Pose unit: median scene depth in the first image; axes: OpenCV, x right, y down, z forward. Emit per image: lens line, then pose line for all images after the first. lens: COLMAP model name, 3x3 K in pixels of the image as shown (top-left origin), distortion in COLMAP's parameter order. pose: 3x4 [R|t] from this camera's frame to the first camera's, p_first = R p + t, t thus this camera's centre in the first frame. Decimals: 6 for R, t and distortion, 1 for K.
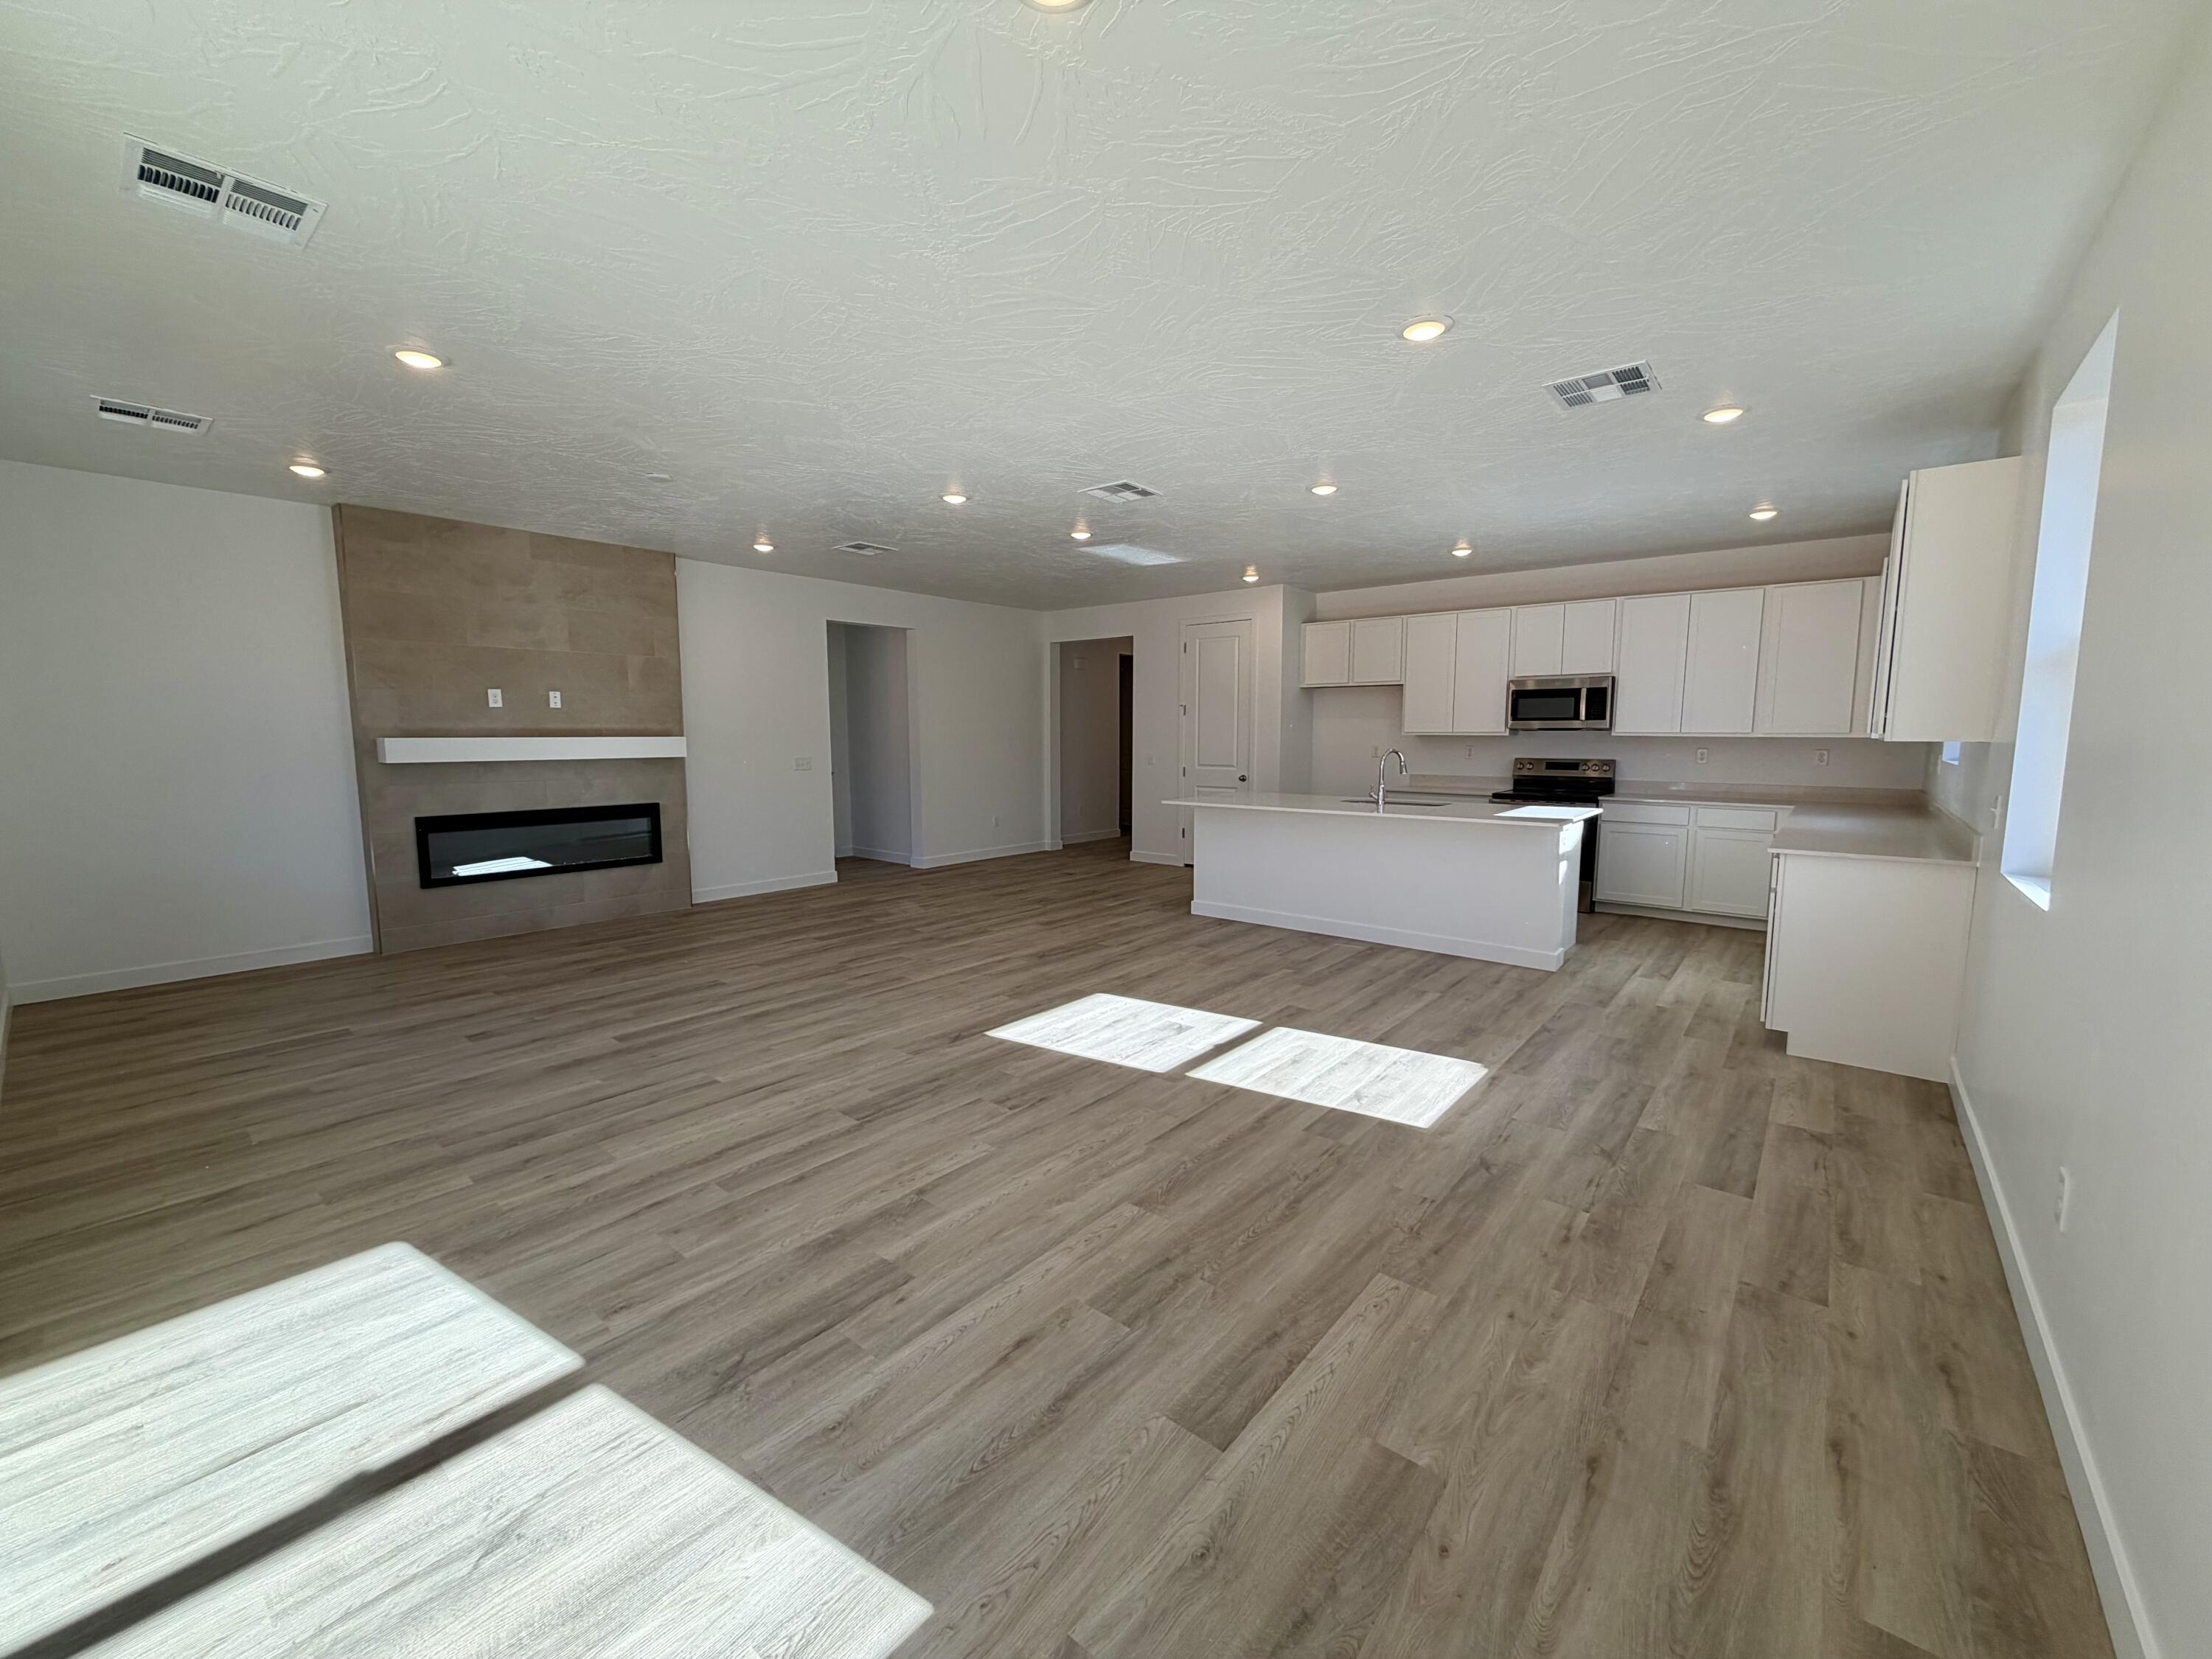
lens RADIAL K [[886.9, 0, 1099.1], [0, 886.9, 830.2], [0, 0, 1]] dist [0.000584, -0.000073]
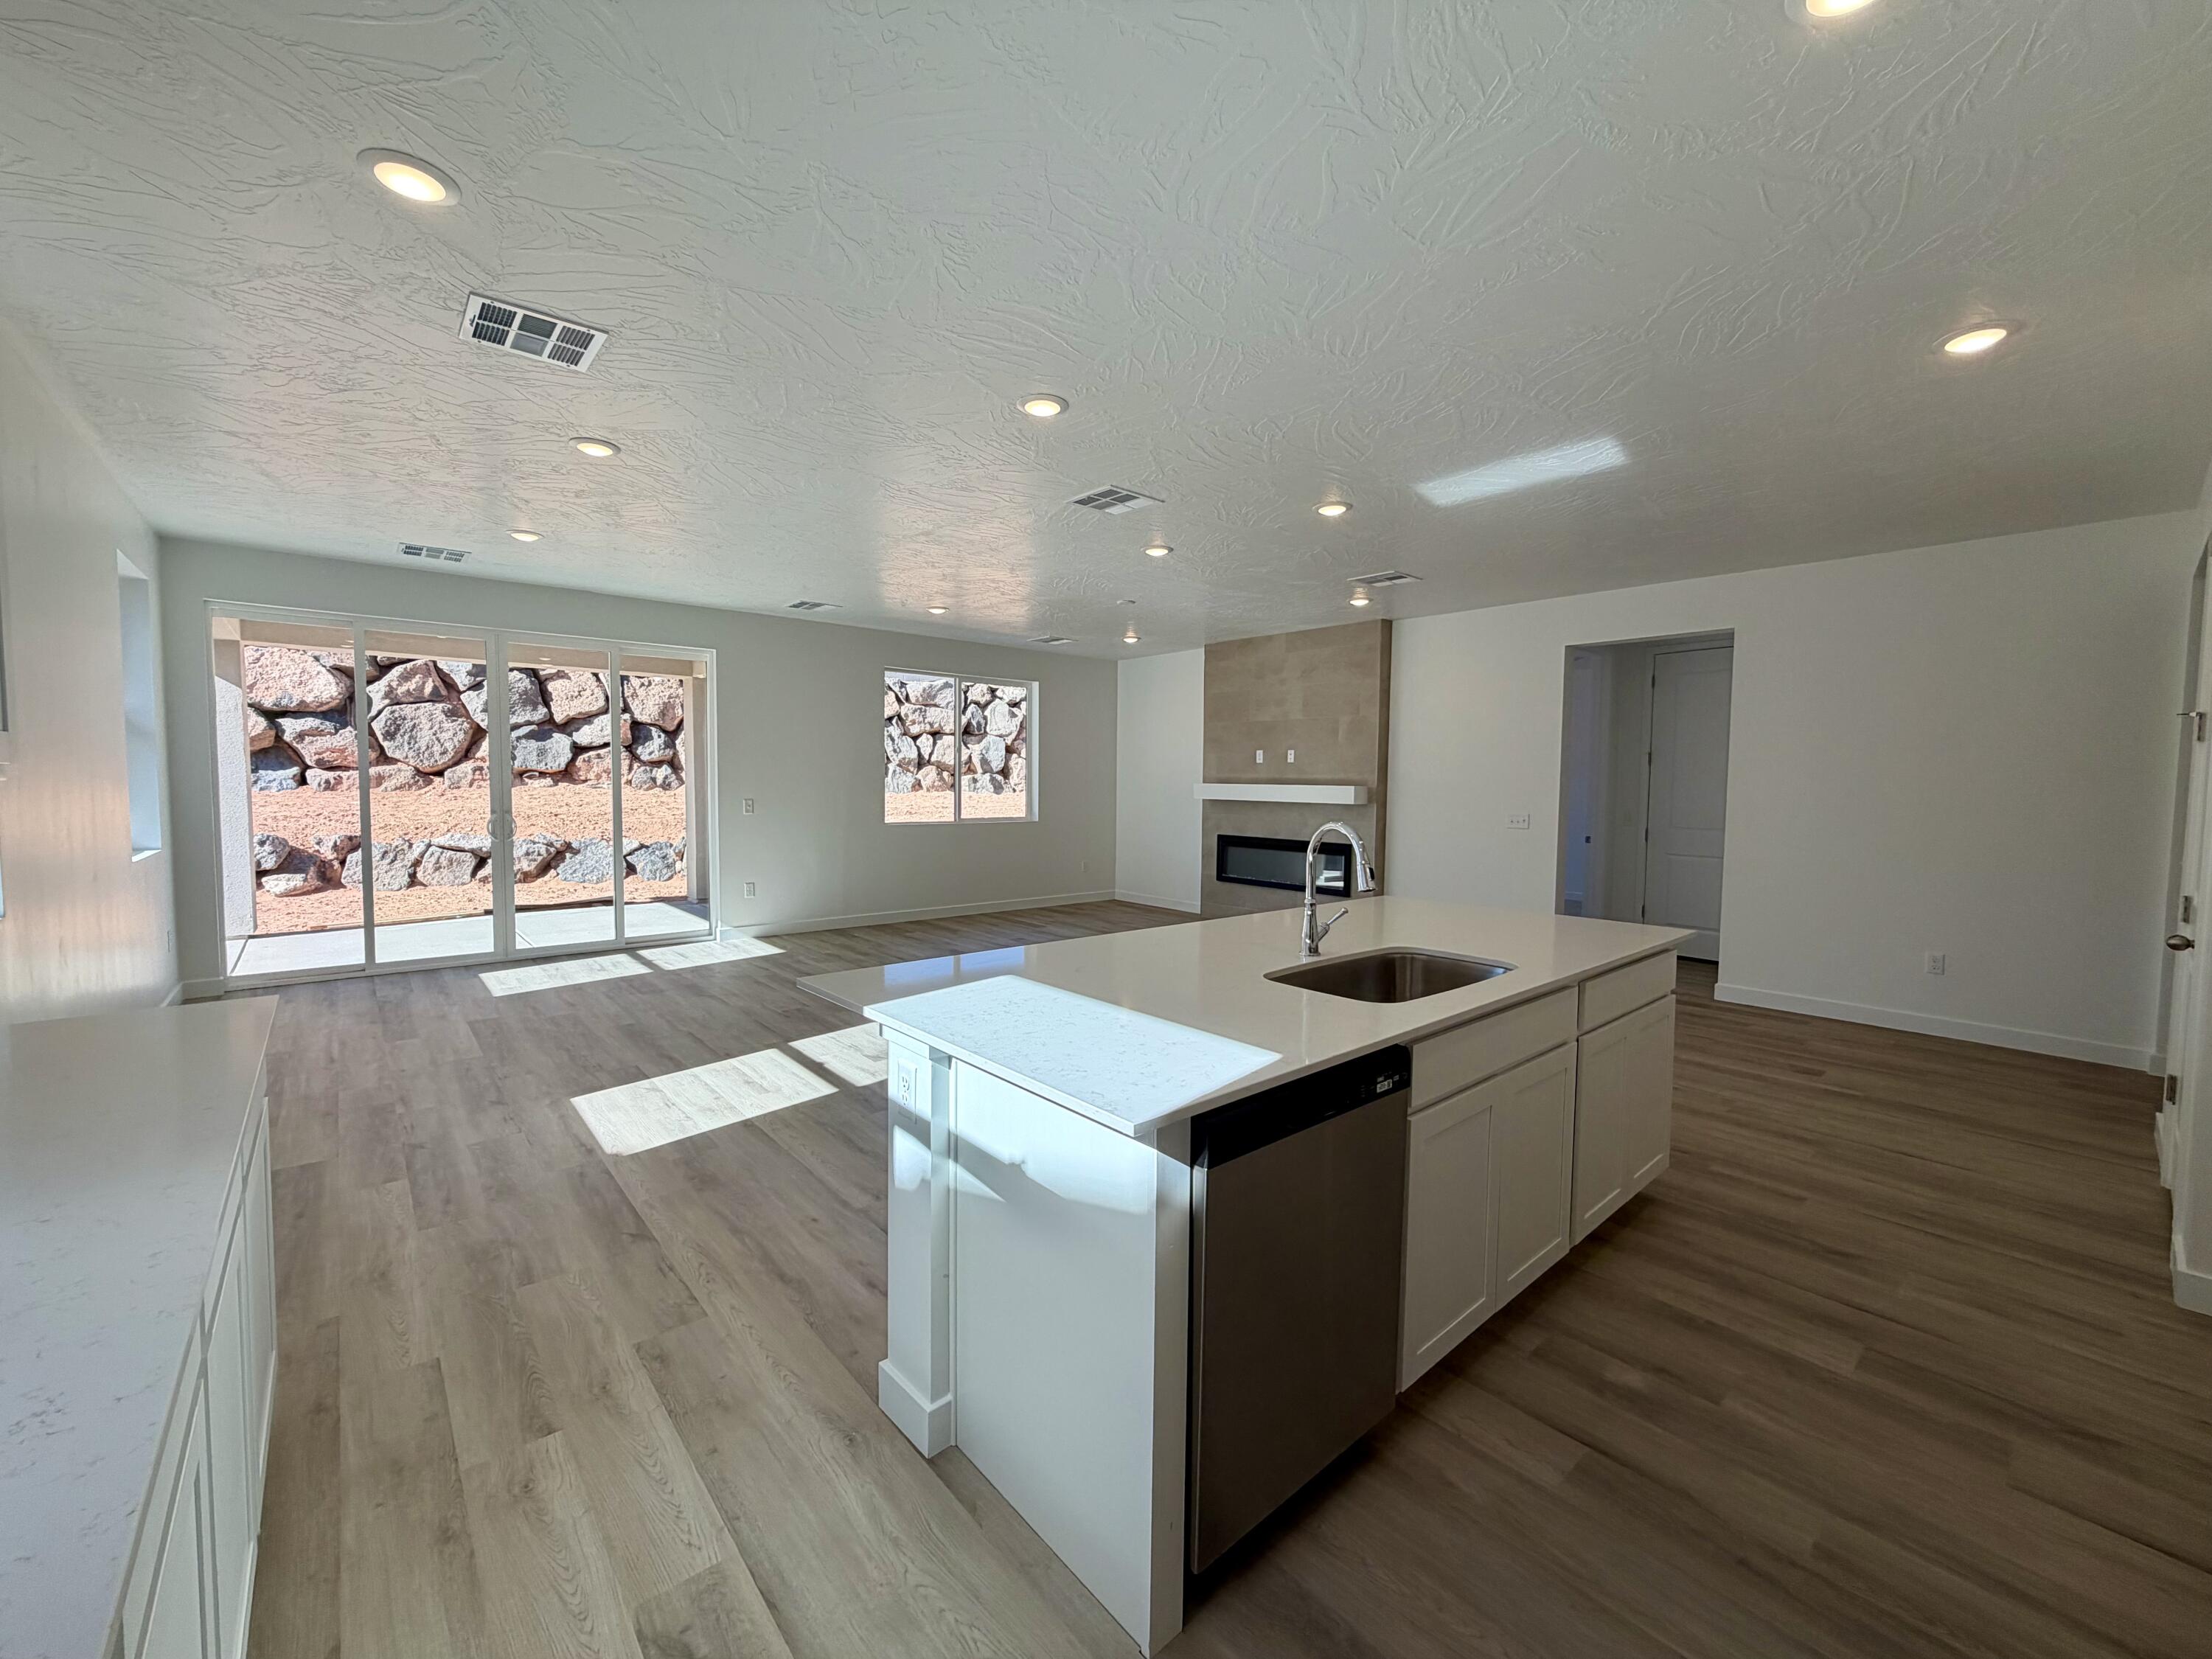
lens RADIAL K [[886.9, 0, 1099.1], [0, 886.9, 830.2], [0, 0, 1]] dist [0.000584, -0.000073]
pose [[-0.166795, 0.054894, -0.984462, 0.981436], [-0.122459, 0.989565, 0.075926, -0.140638], [0.978357, 0.133220, -0.158332, 1.280656]]
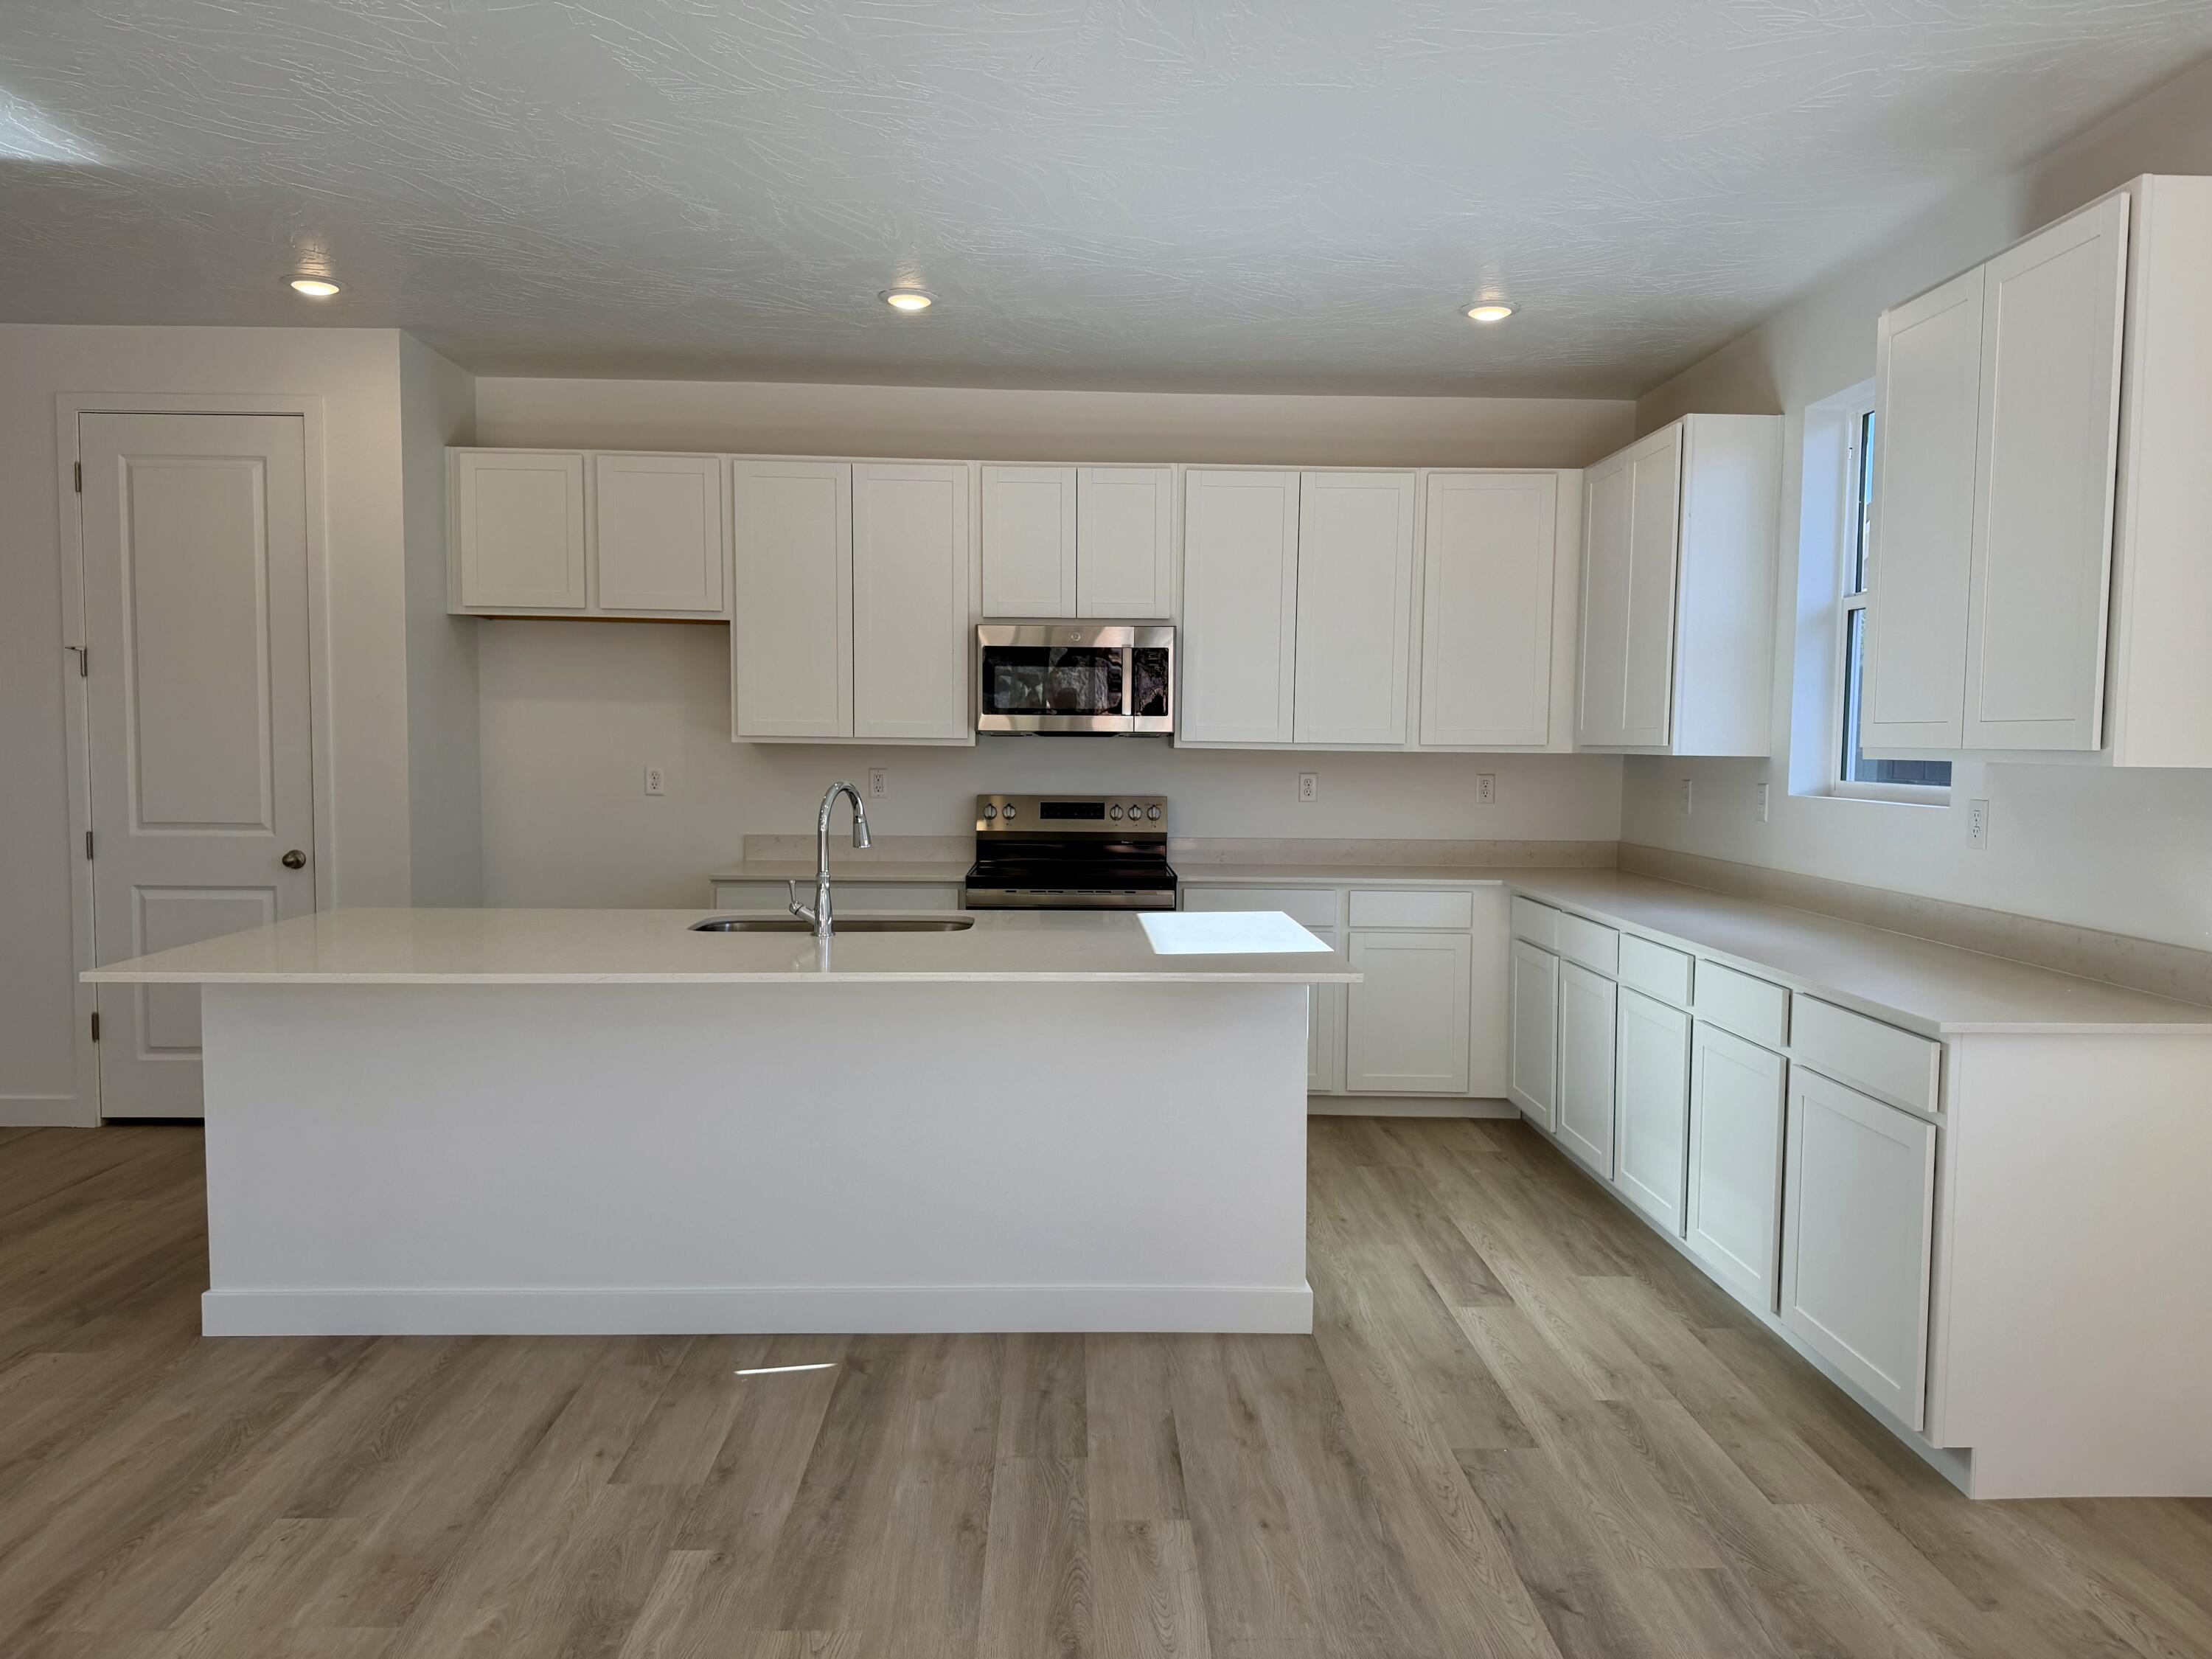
lens RADIAL K [[1562.1, 0, 1114.9], [0, 1562.1, 853.7], [0, 0, 1]] dist [-0.006427, -0.004684]
pose [[0.747929, -0.039976, 0.662574, -0.011294], [0.063226, 0.997937, -0.011161, -0.063162], [-0.660761, 0.050240, 0.748914, 0.595768]]
